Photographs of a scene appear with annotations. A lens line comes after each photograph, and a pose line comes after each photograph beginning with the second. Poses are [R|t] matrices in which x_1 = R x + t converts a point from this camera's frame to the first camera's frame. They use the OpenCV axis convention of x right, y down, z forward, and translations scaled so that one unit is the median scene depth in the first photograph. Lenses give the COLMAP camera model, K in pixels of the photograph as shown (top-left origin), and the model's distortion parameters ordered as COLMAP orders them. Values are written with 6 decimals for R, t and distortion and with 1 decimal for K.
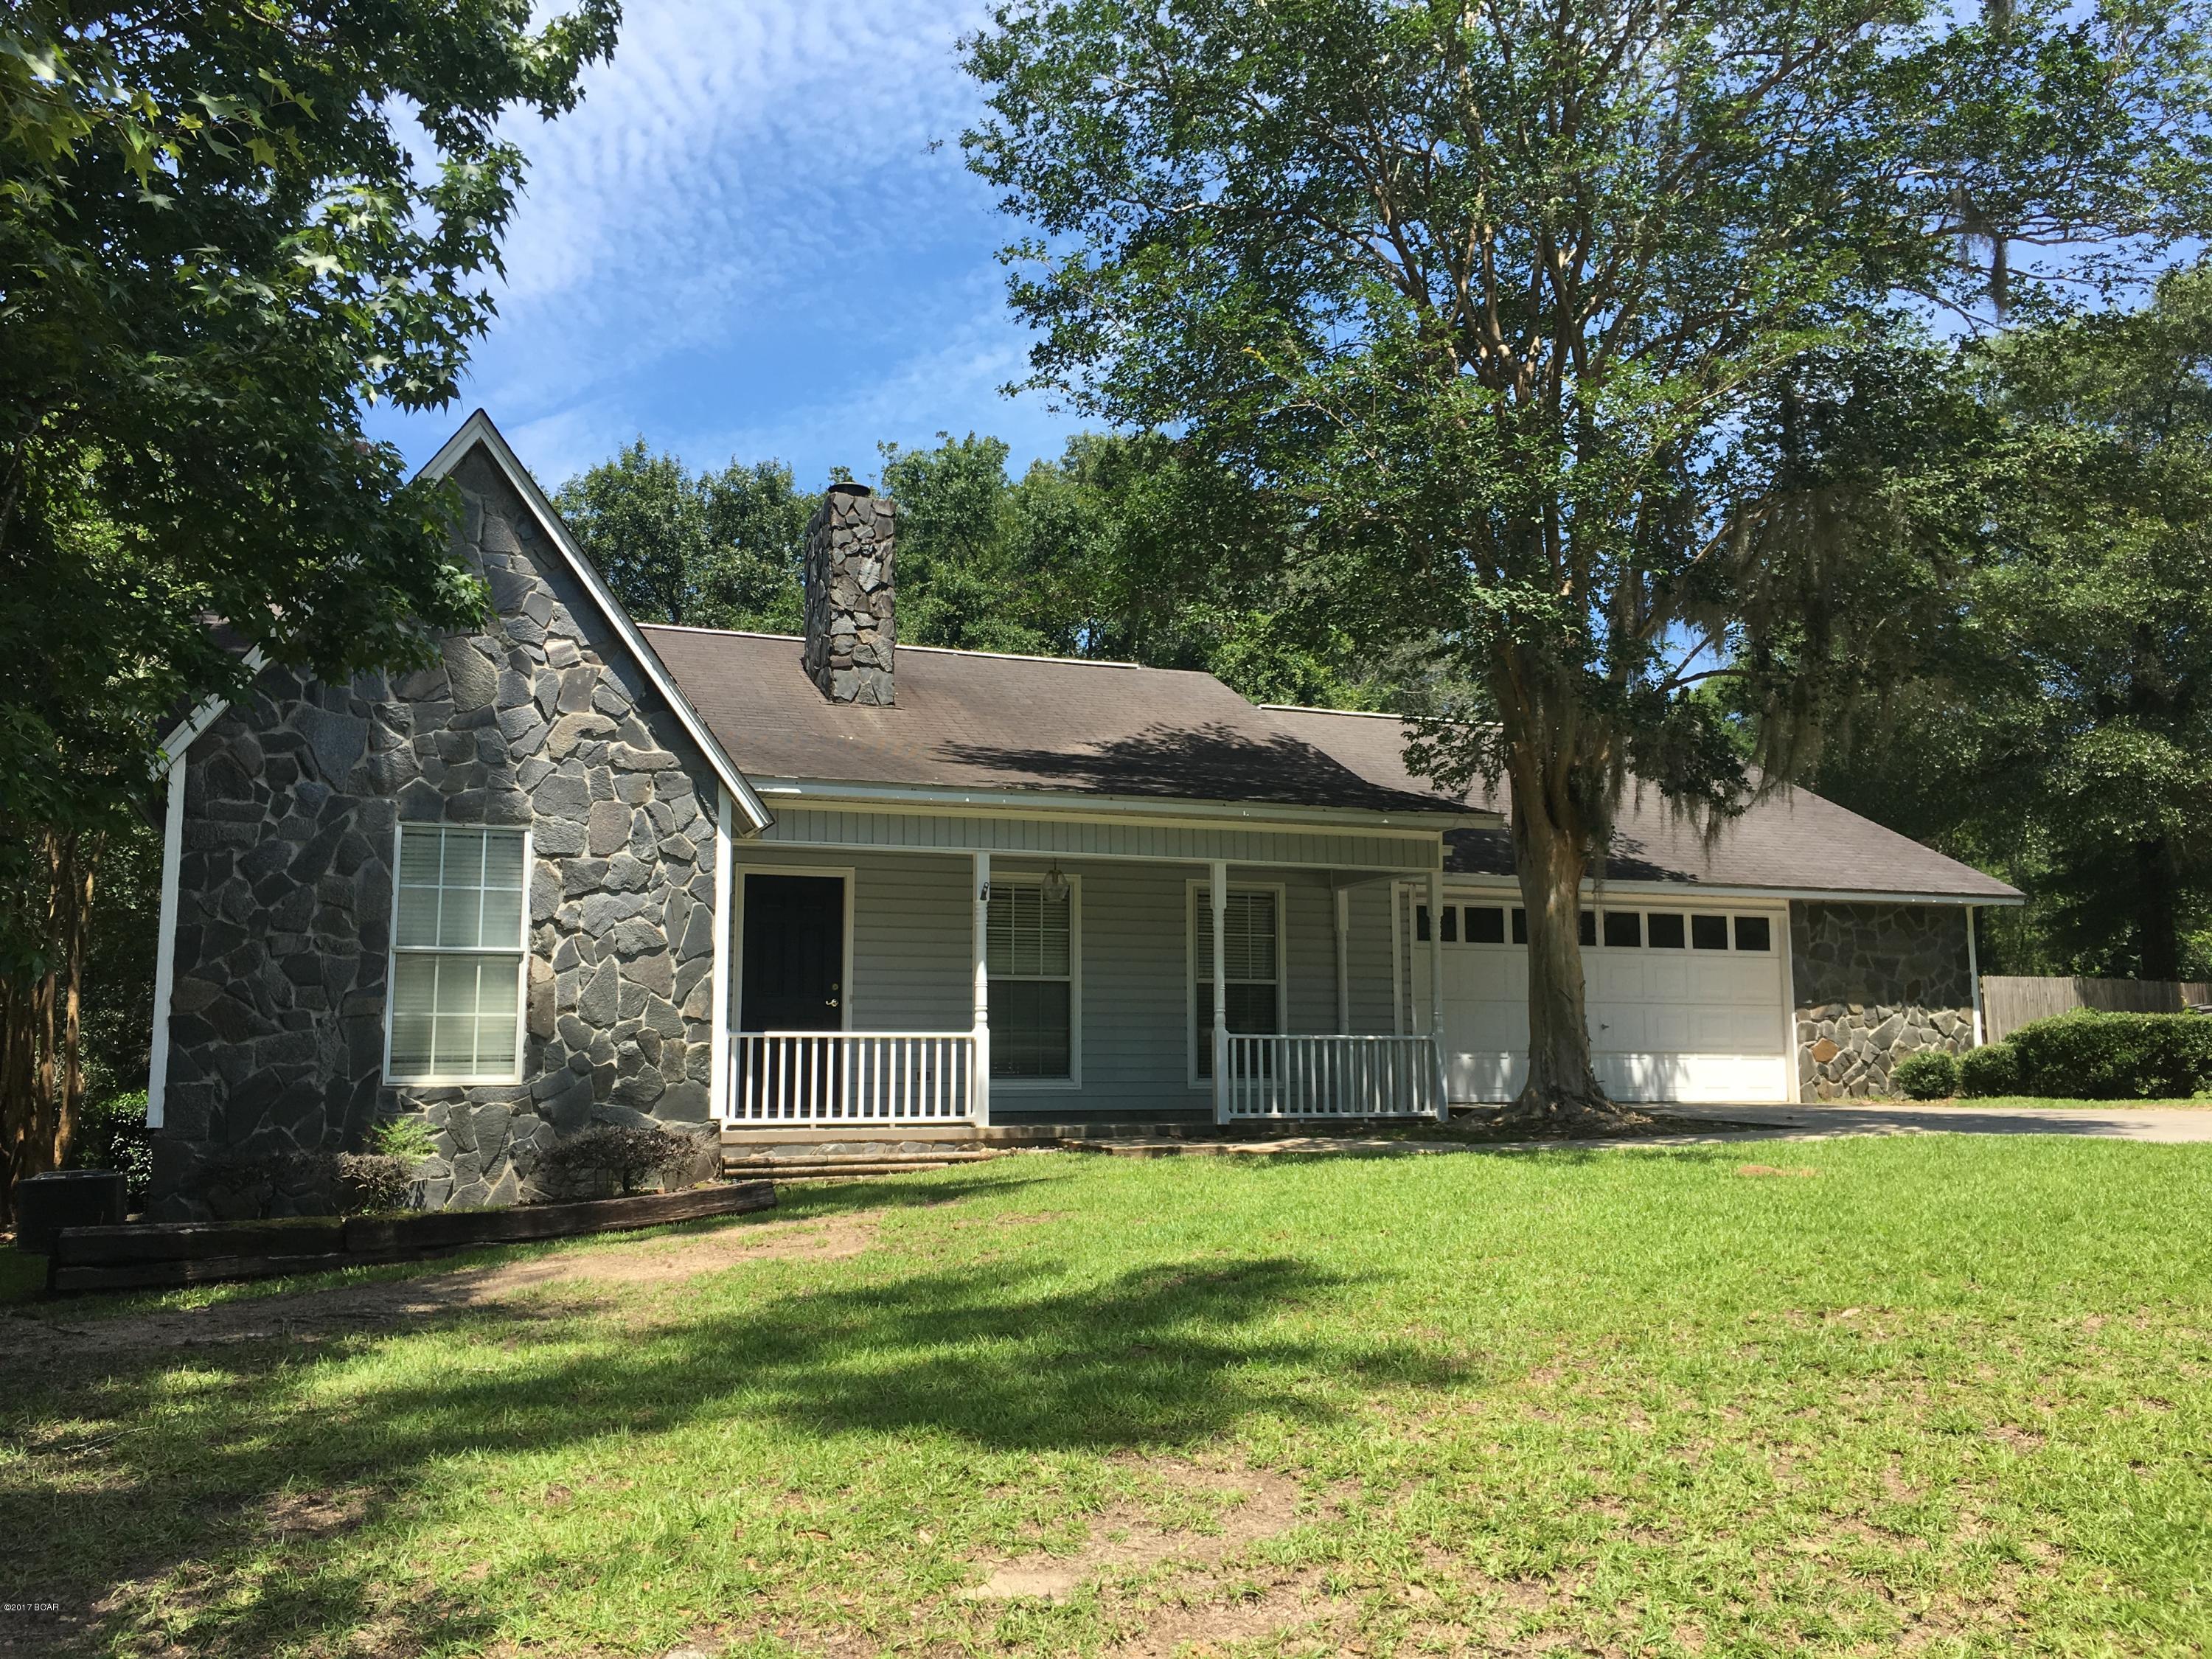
lens RADIAL K [[1918.8, 0, 1106.0], [0, 1918.8, 829.5], [0, 0, 1]] dist [0.149388, -0.276211]
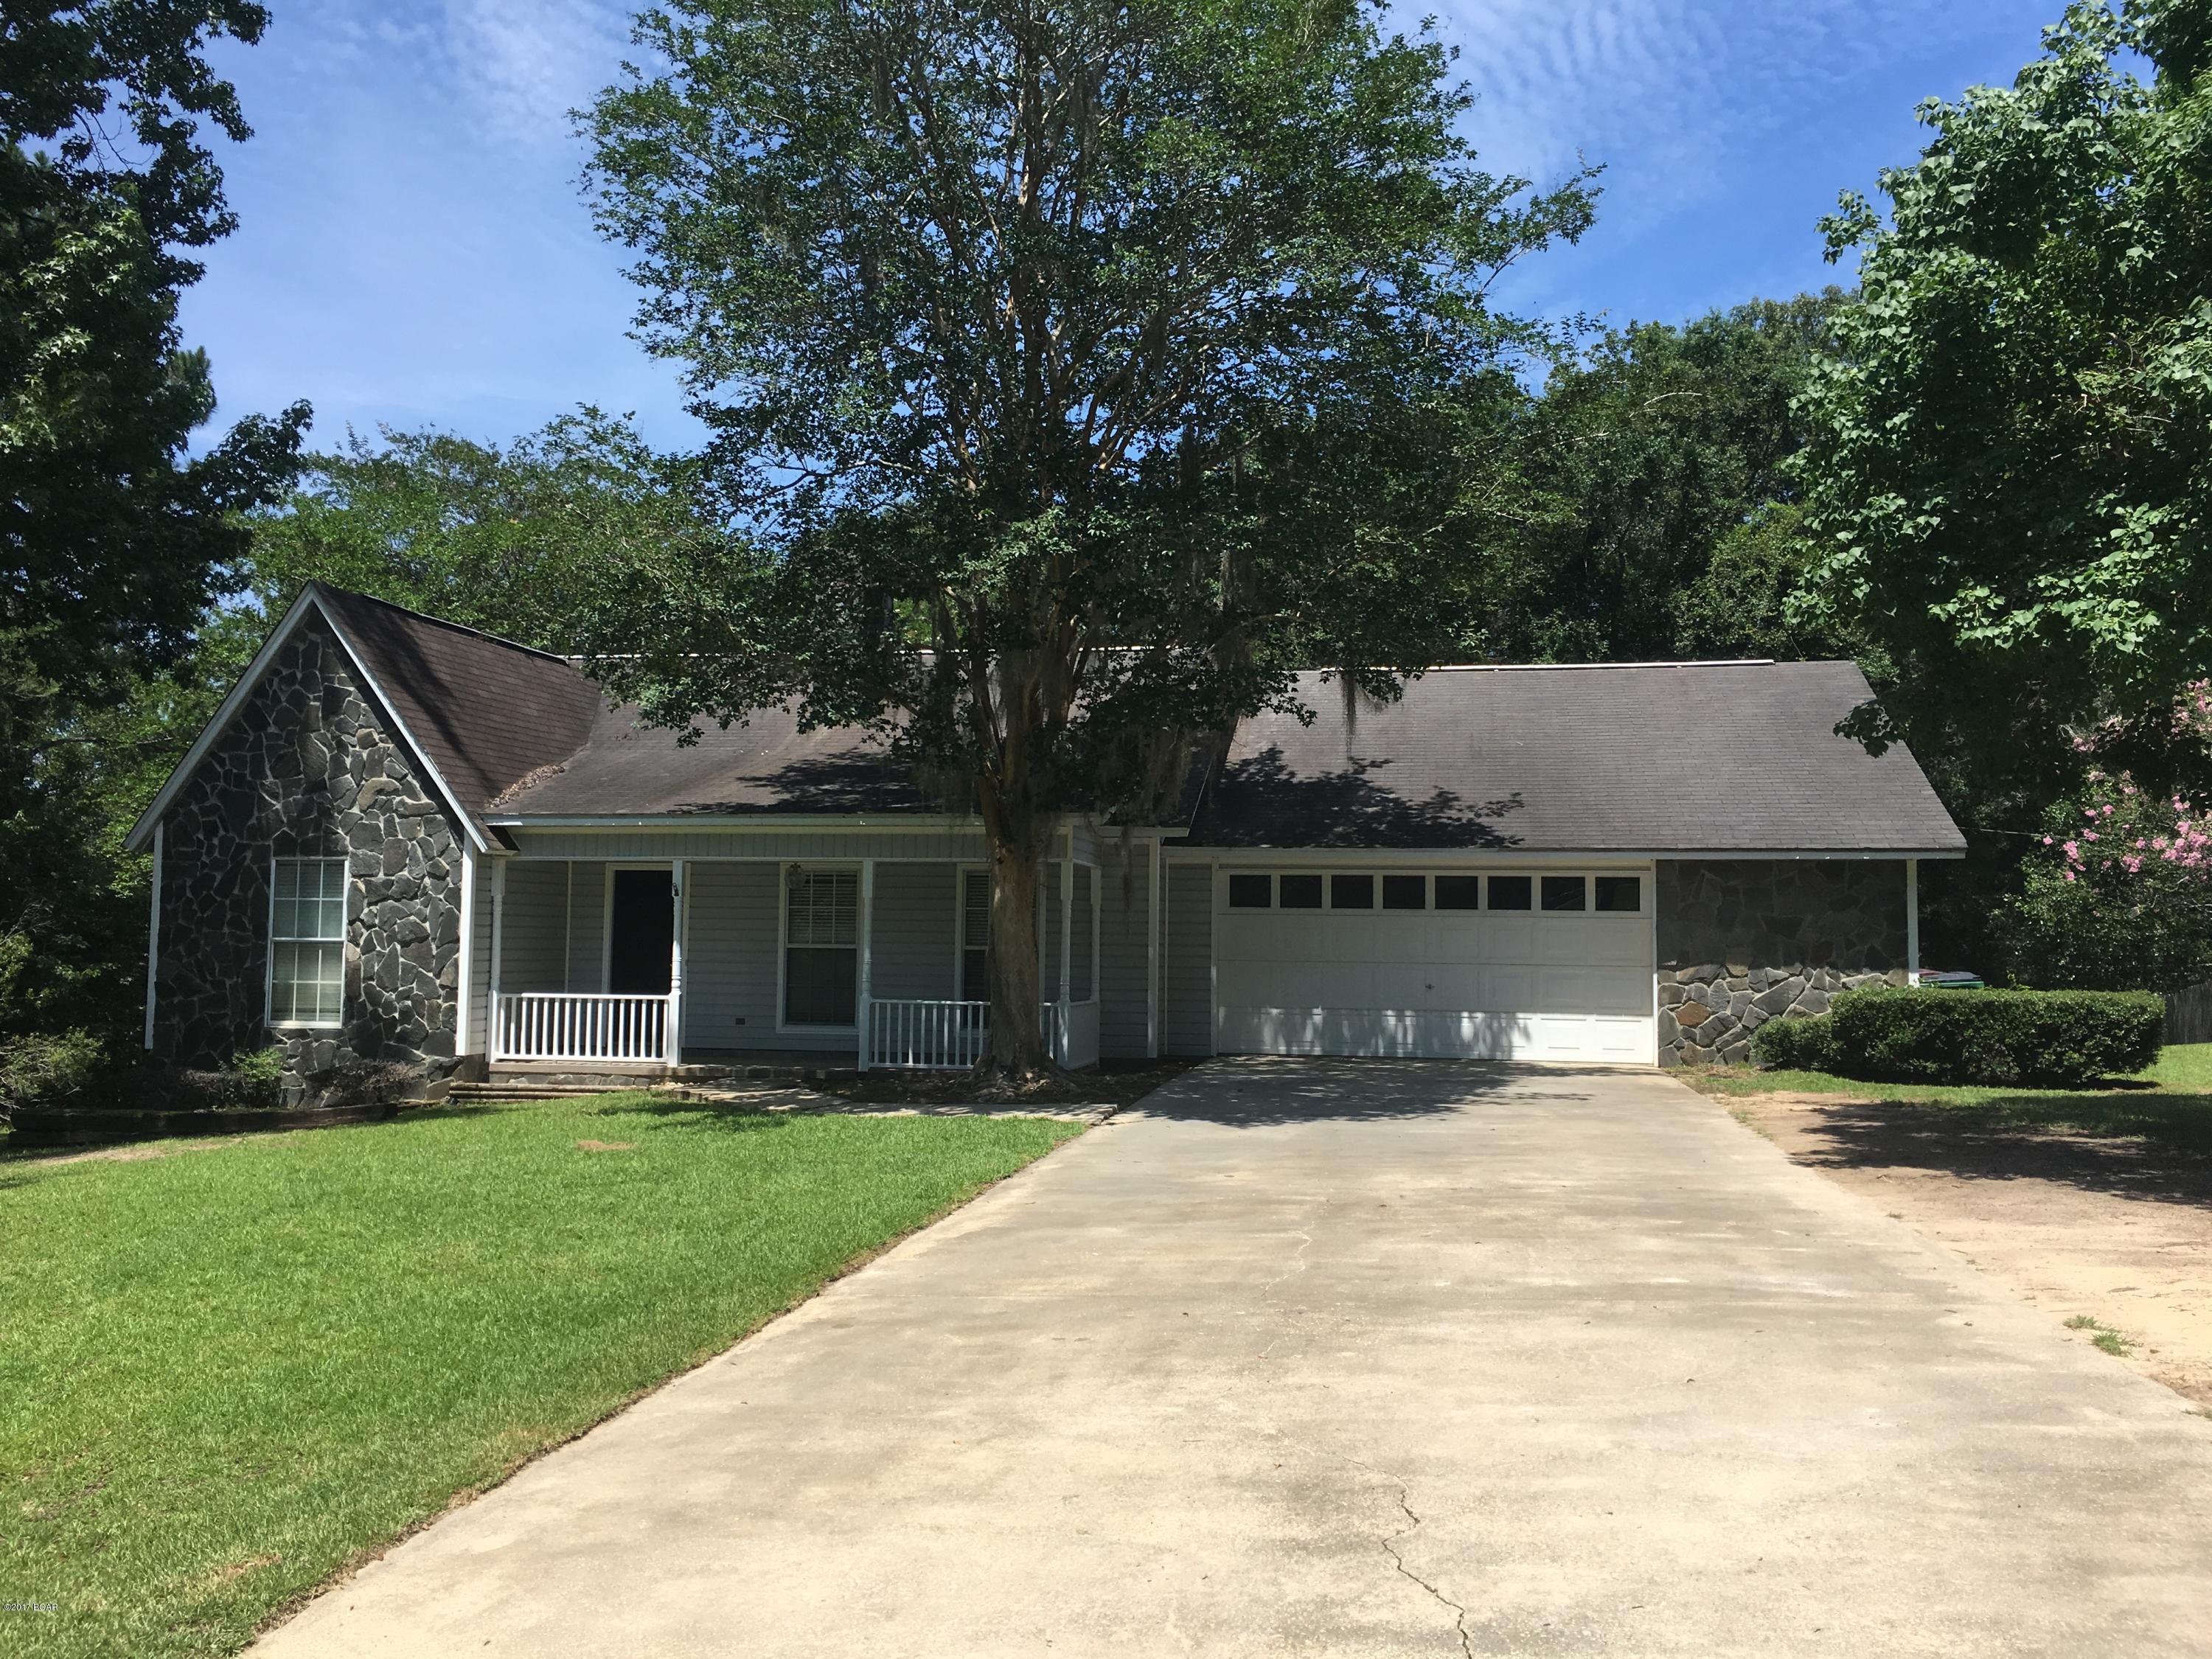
lens RADIAL K [[1918.8, 0, 1106.0], [0, 1918.8, 829.5], [0, 0, 1]] dist [0.149388, -0.276211]
pose [[0.838205, -0.019021, -0.545024, 0.993285], [0.054296, 0.997337, 0.048697, -0.062645], [0.542646, -0.070411, 0.837005, 0.058739]]
